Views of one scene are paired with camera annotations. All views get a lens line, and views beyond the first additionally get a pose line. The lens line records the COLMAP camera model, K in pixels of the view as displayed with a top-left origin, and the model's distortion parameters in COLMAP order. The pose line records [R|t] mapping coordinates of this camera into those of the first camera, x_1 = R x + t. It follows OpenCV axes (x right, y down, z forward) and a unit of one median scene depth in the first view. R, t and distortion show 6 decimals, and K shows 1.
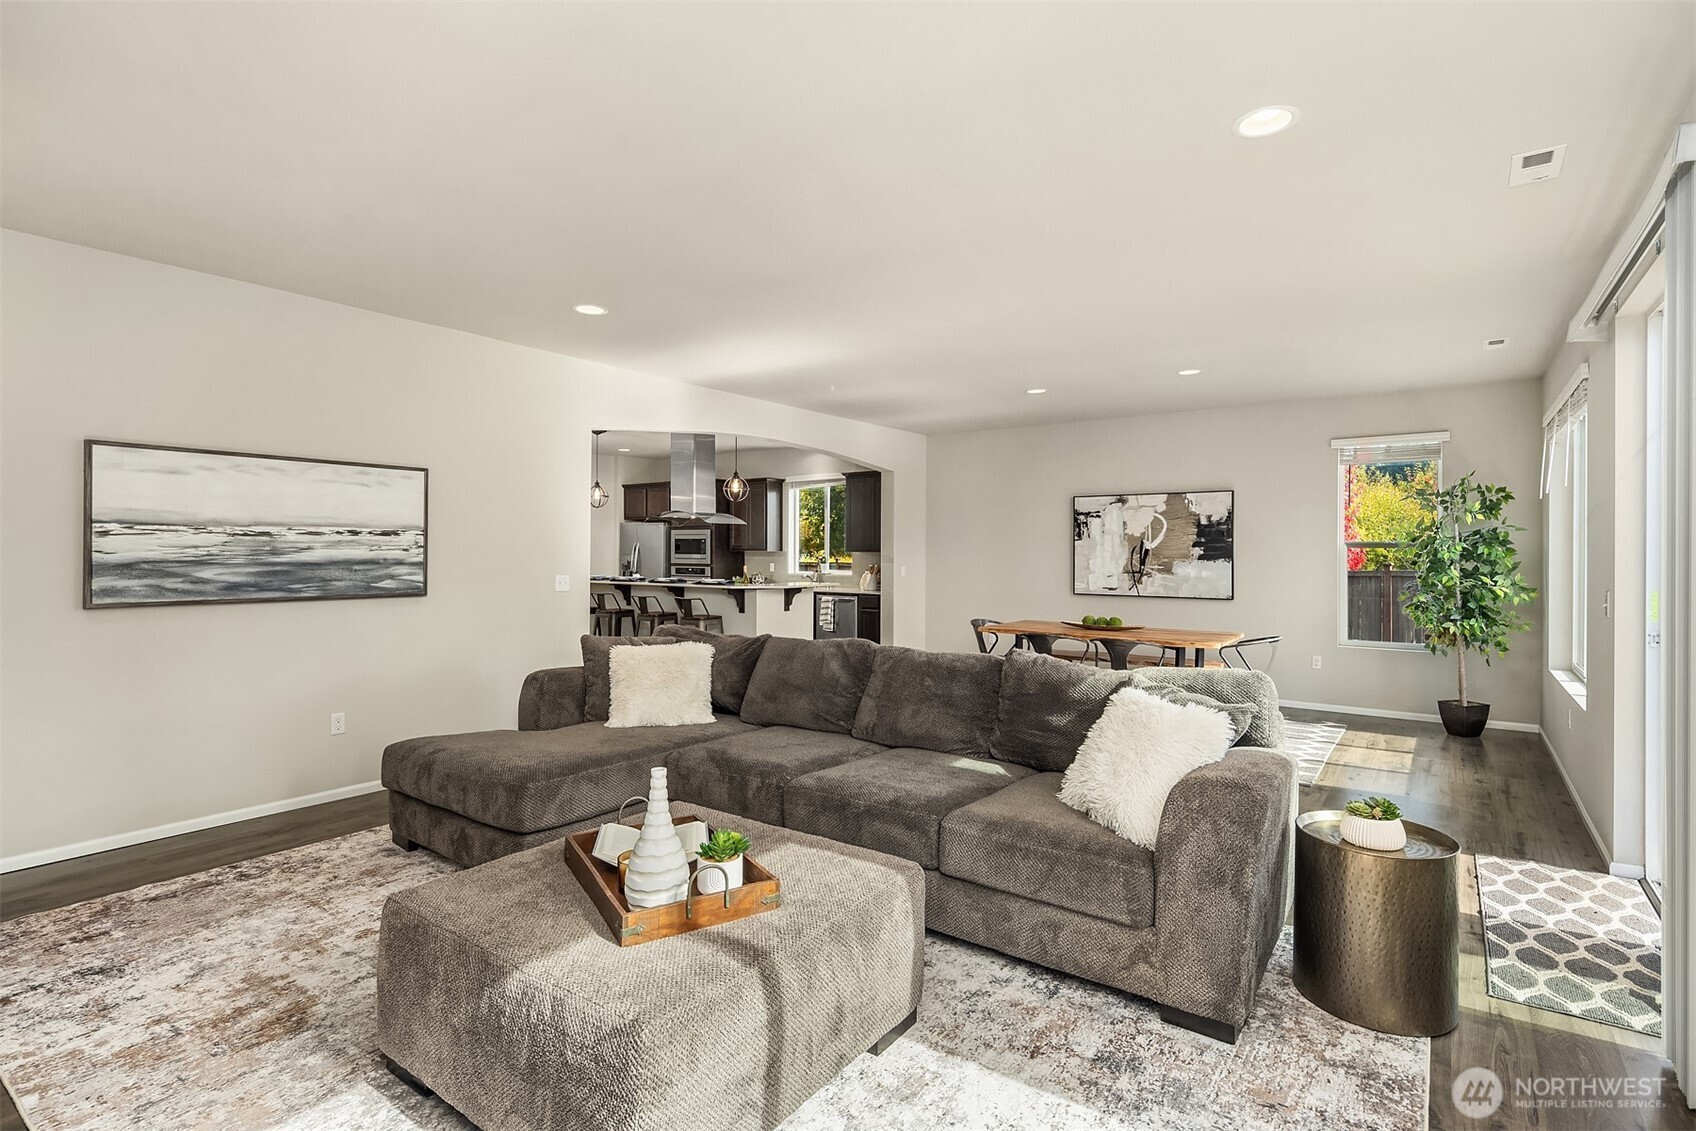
lens RADIAL K [[812.7, 0, 833.8], [0, 812.7, 557.0], [0, 0, 1]] dist [-0.002412, -0.002179]
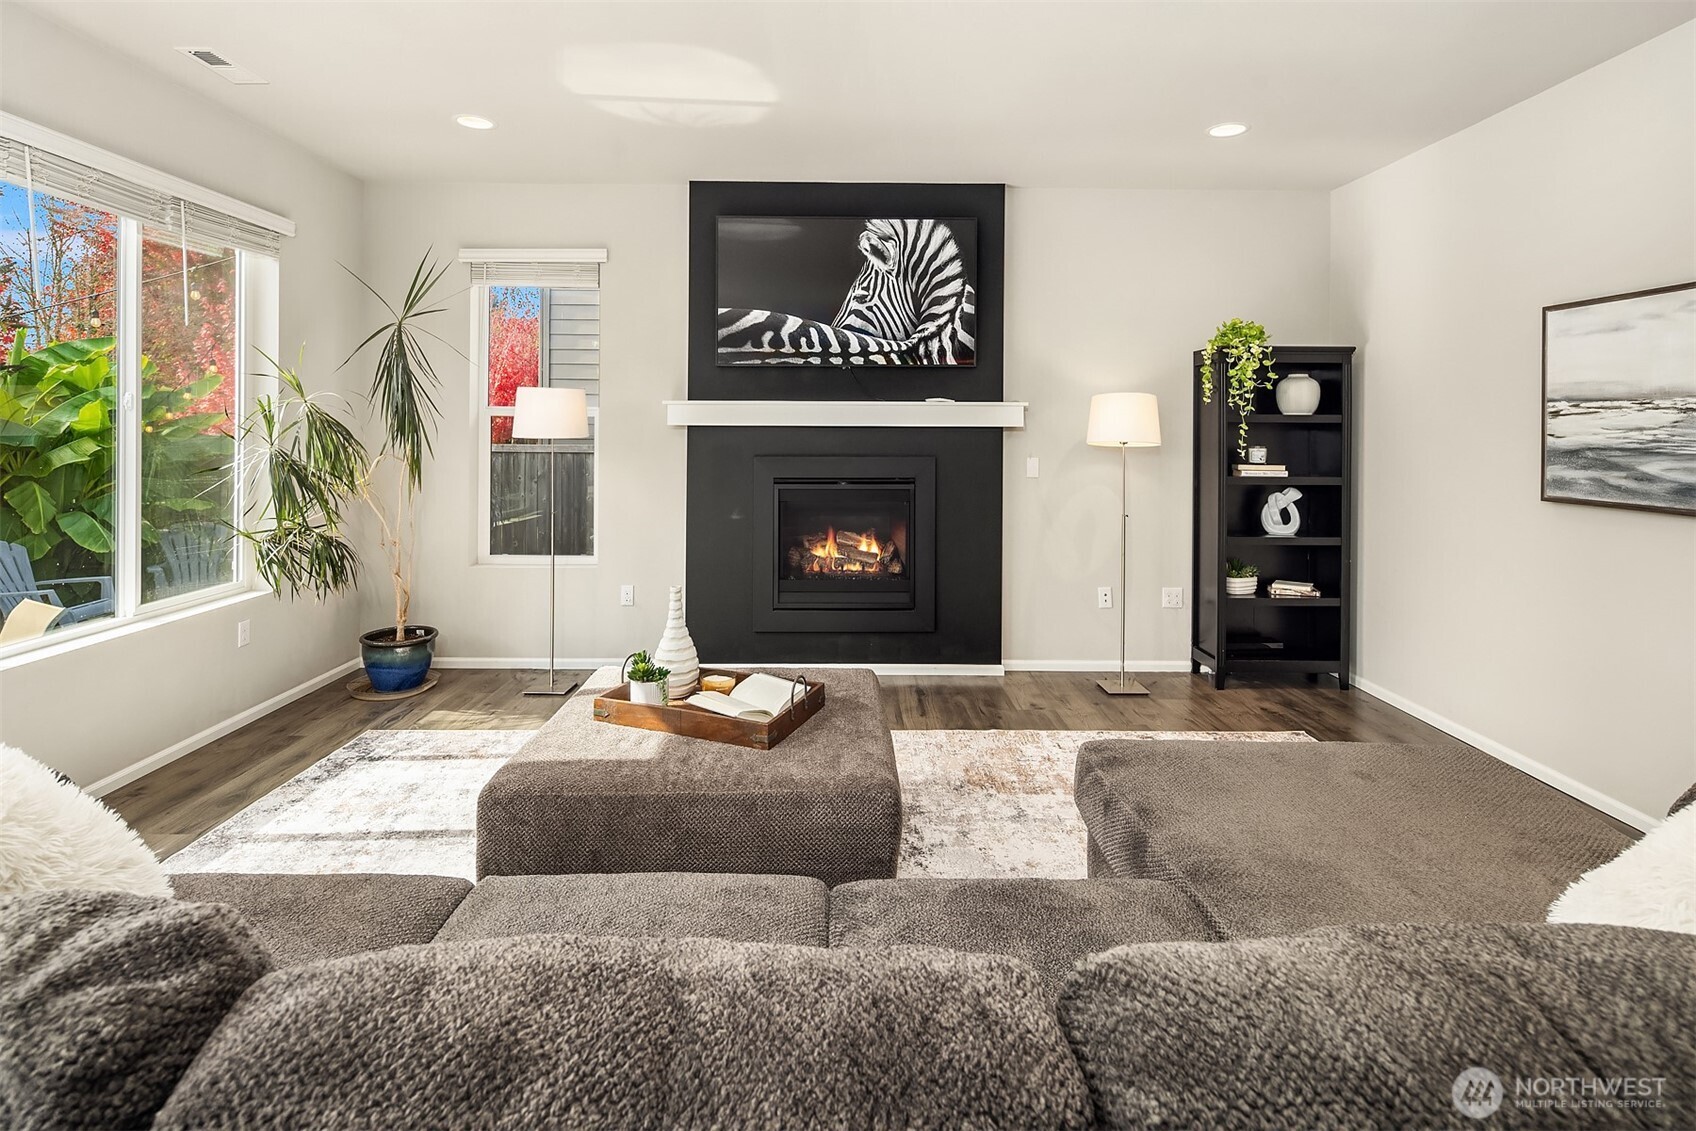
lens RADIAL K [[812.7, 0, 845.3], [0, 812.7, 428.8], [0, 0, 1]] dist [-0.002412, -0.002179]
pose [[-0.798573, -0.002709, -0.601891, 0.190179], [-0.006375, 0.999972, 0.003957, -0.011161], [0.601864, 0.006997, -0.798568, 1.132614]]
